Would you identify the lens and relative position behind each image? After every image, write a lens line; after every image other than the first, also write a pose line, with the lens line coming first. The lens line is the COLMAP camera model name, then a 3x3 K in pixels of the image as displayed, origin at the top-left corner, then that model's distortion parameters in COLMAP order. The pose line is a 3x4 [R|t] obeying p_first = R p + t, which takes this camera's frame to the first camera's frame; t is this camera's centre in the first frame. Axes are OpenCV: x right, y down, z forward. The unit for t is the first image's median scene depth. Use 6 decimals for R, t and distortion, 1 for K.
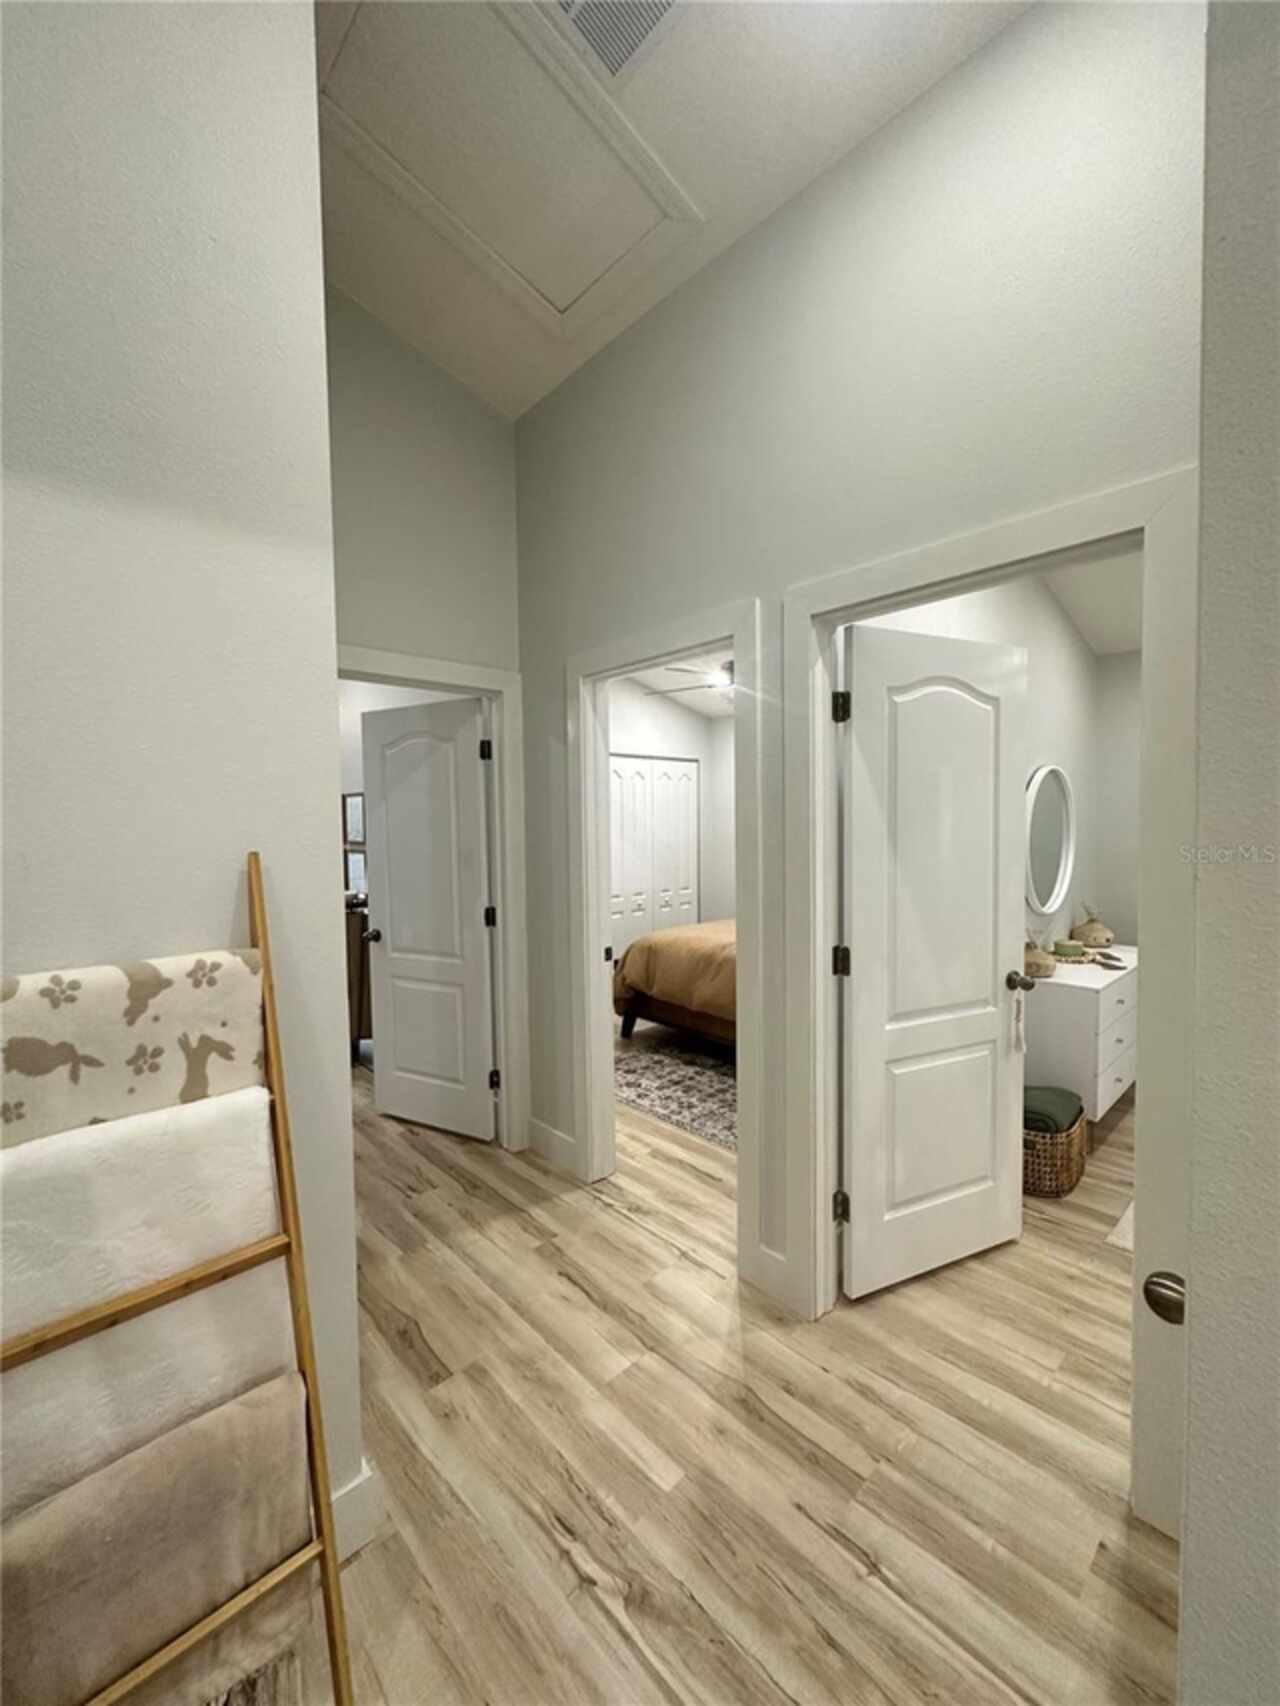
lens RADIAL K [[681.8, 0, 648.2], [0, 681.8, 852.1], [0, 0, 1]] dist [-0.002501, 0.000280]
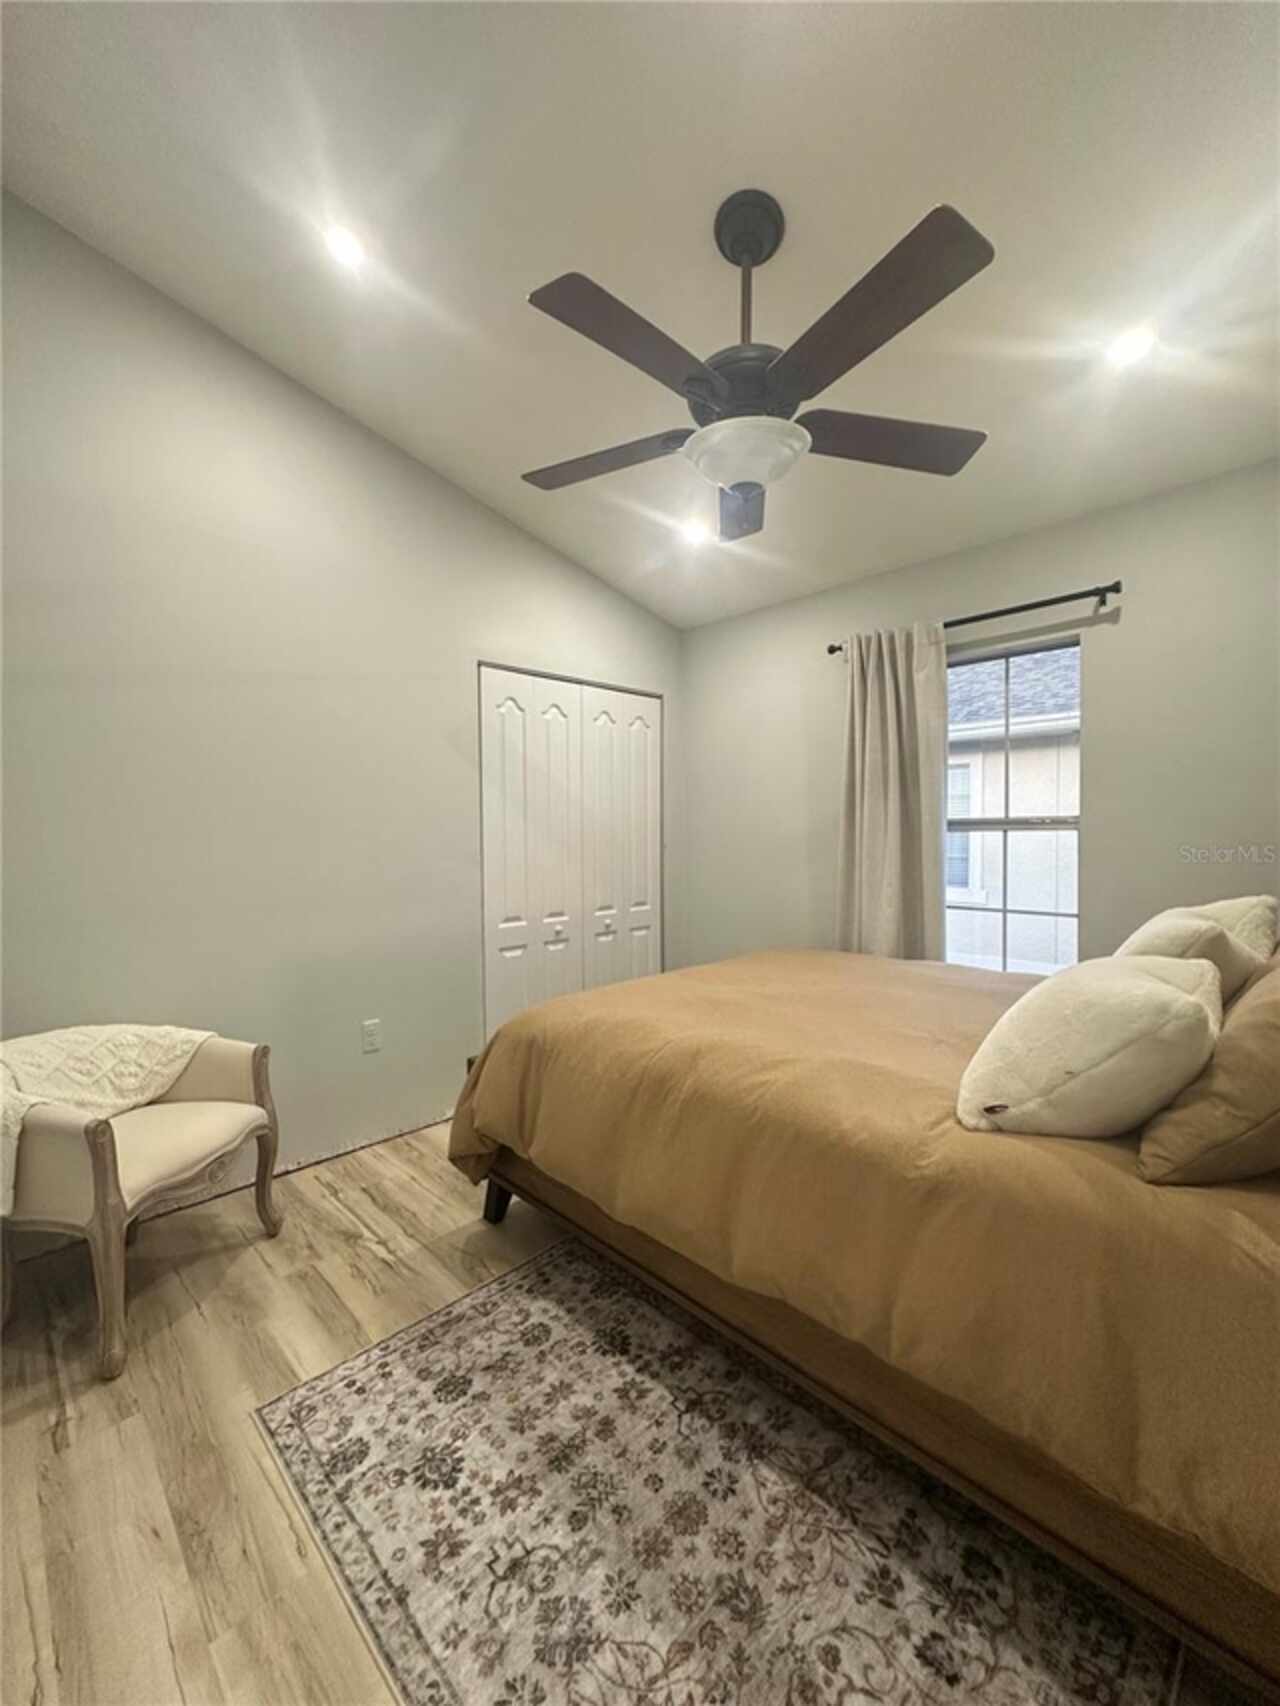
lens RADIAL K [[681.8, 0, 648.2], [0, 681.8, 852.1], [0, 0, 1]] dist [-0.002501, 0.000280]
pose [[0.999740, 0.001716, 0.022718, 0.073201], [-0.001401, 0.999903, -0.013833, 0.023711], [-0.022740, 0.013798, 0.999646, 0.593181]]
